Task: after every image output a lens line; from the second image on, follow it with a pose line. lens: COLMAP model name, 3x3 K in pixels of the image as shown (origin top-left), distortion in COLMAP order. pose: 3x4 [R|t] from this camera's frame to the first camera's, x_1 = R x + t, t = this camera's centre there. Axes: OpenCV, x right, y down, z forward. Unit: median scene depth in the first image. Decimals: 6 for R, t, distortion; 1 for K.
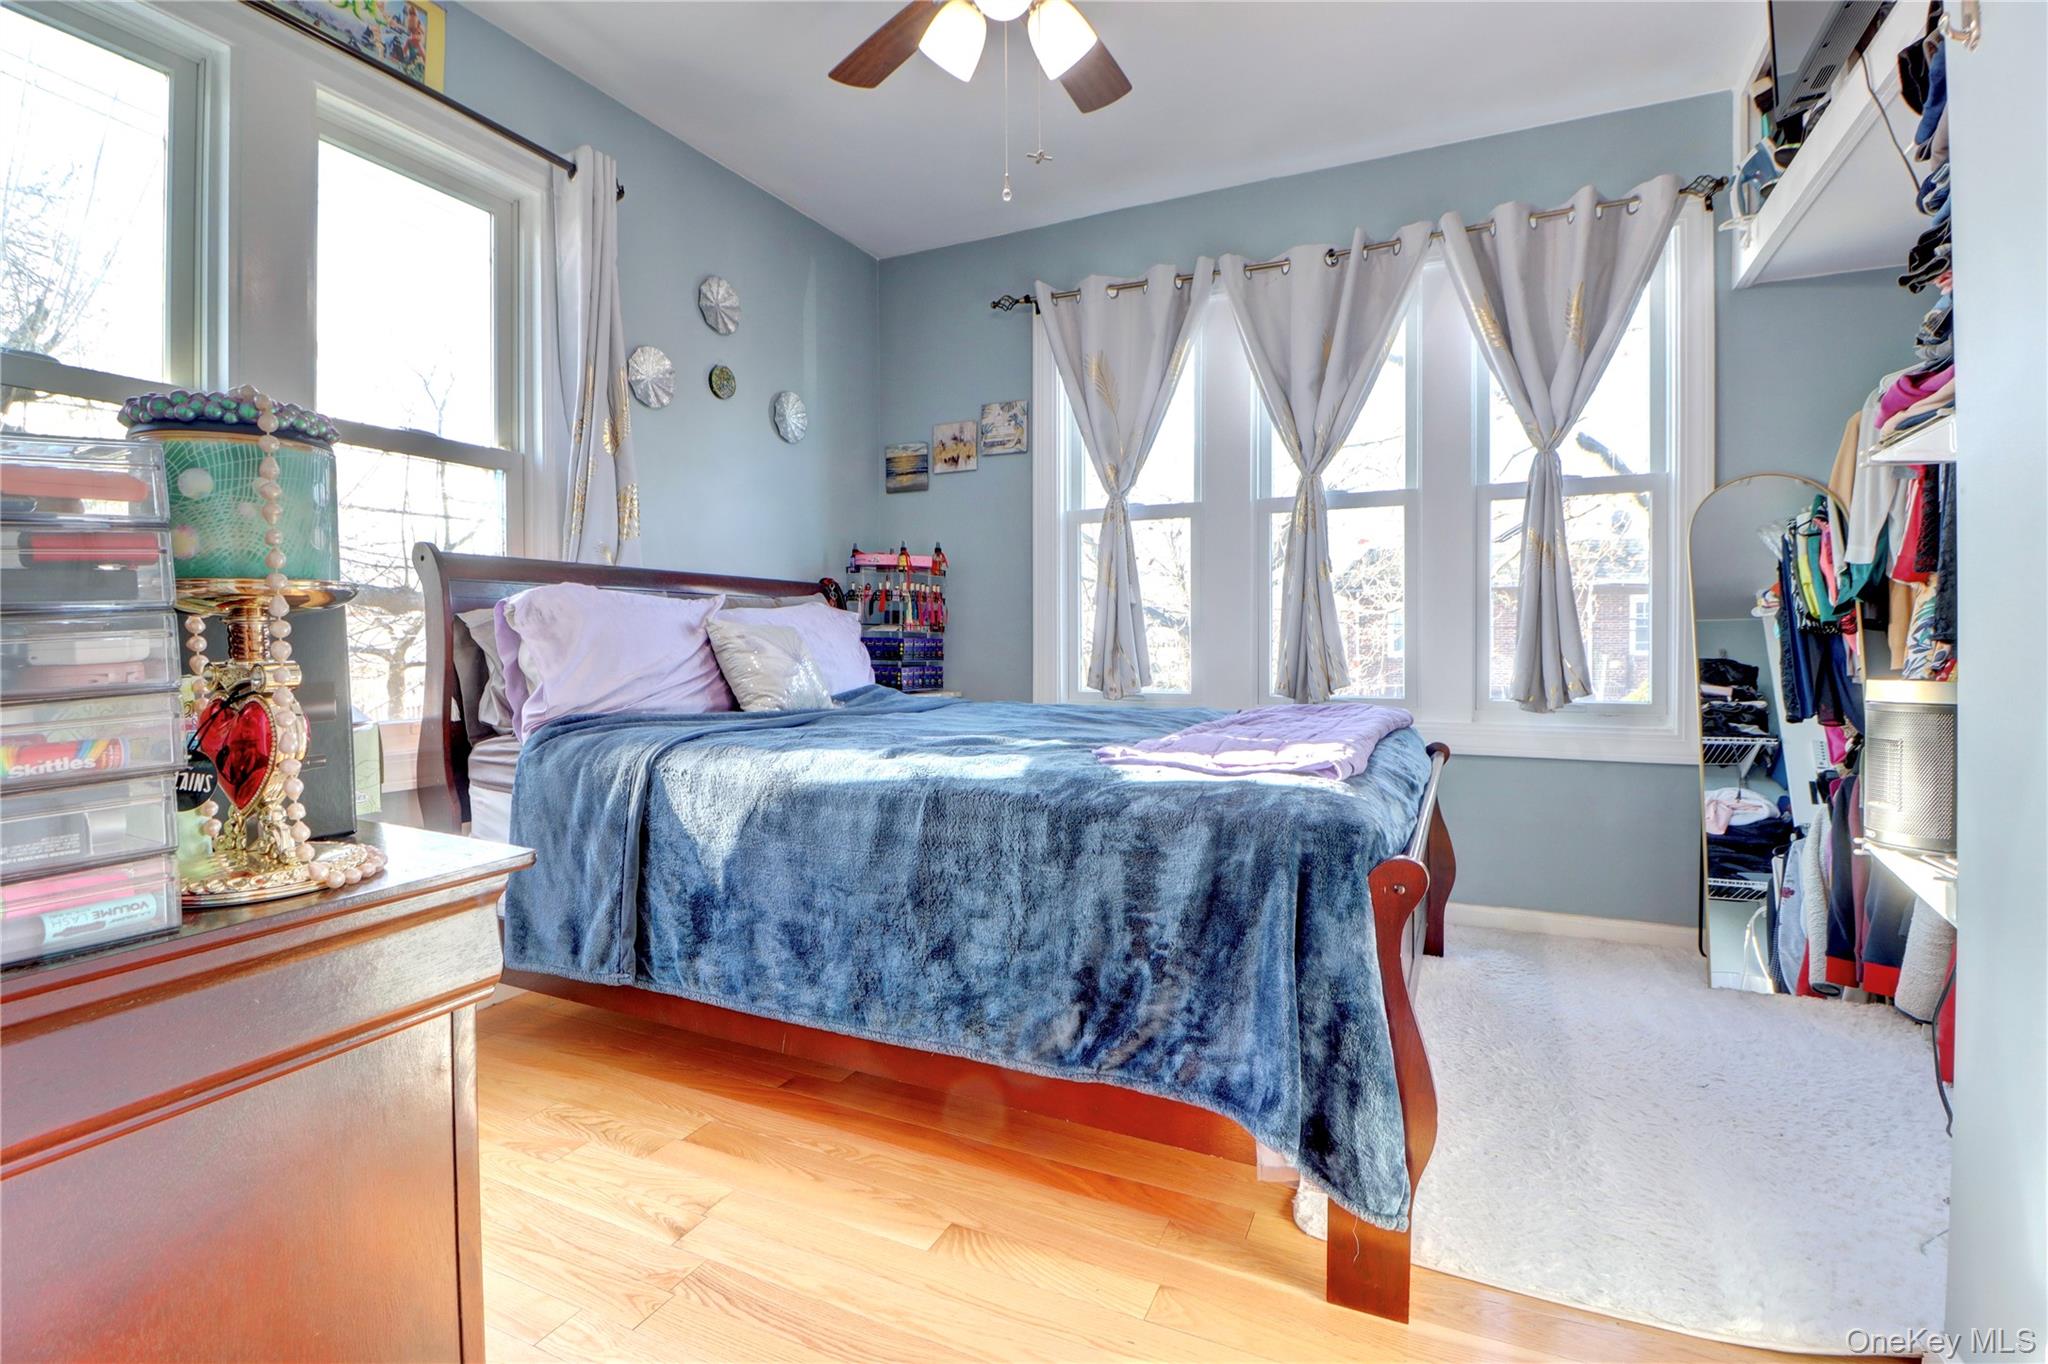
lens RADIAL K [[959.7, 0, 1021.2], [0, 959.7, 656.7], [0, 0, 1]] dist [0.000821, -0.013998]
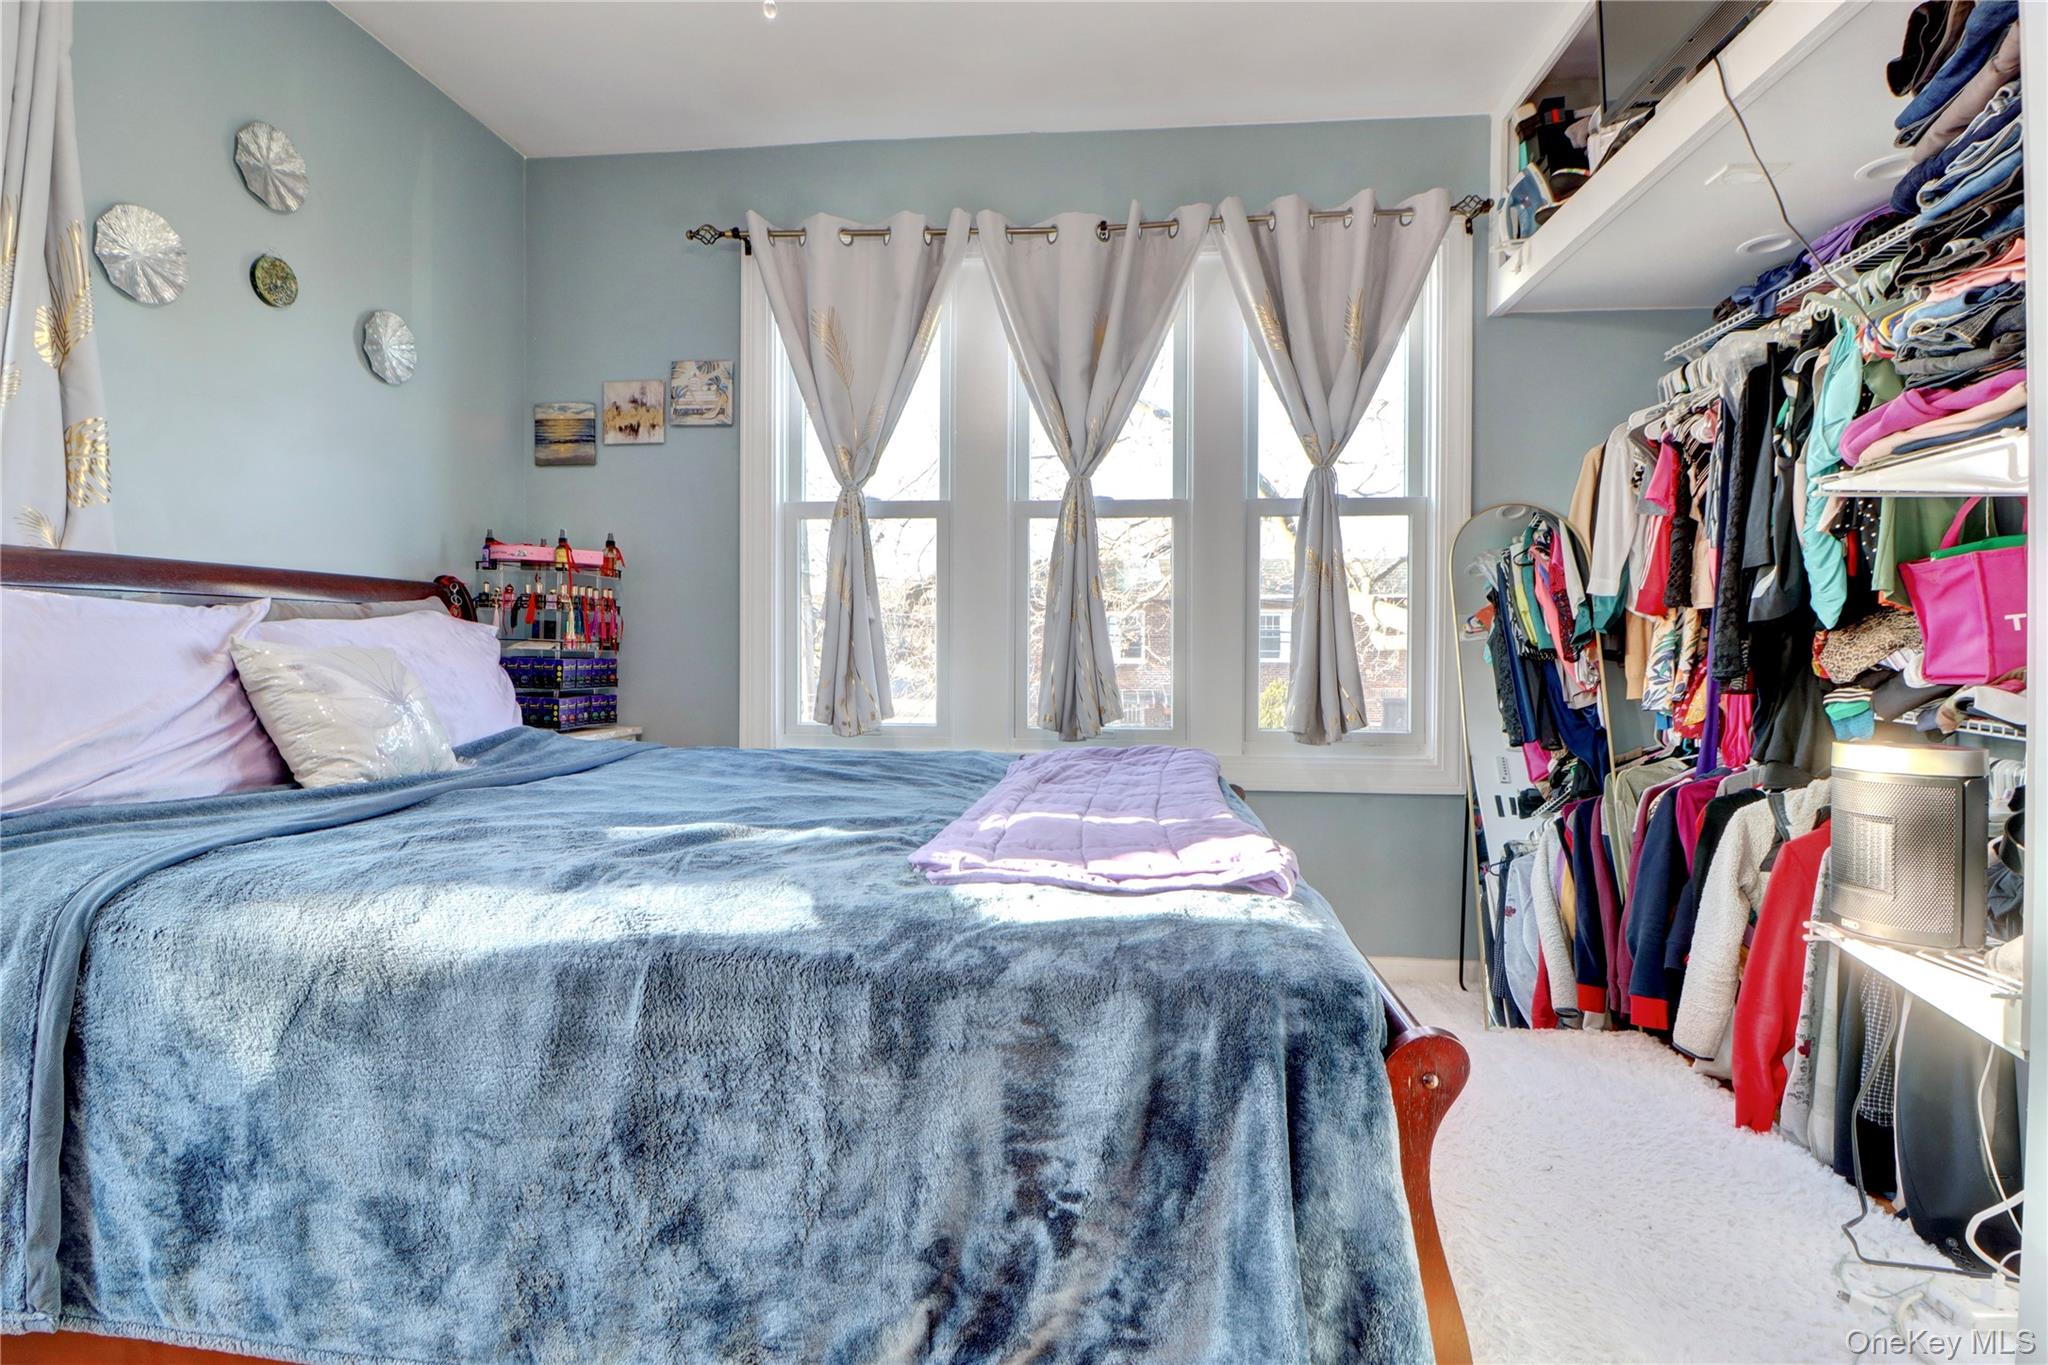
lens RADIAL K [[959.7, 0, 1021.2], [0, 959.7, 657.2], [0, 0, 1]] dist [0.000821, -0.013998]
pose [[0.940876, 0.003280, 0.338737, -0.054276], [-0.002401, 0.999993, -0.003012, -0.026944], [-0.338744, 0.002020, 0.940876, 0.241039]]
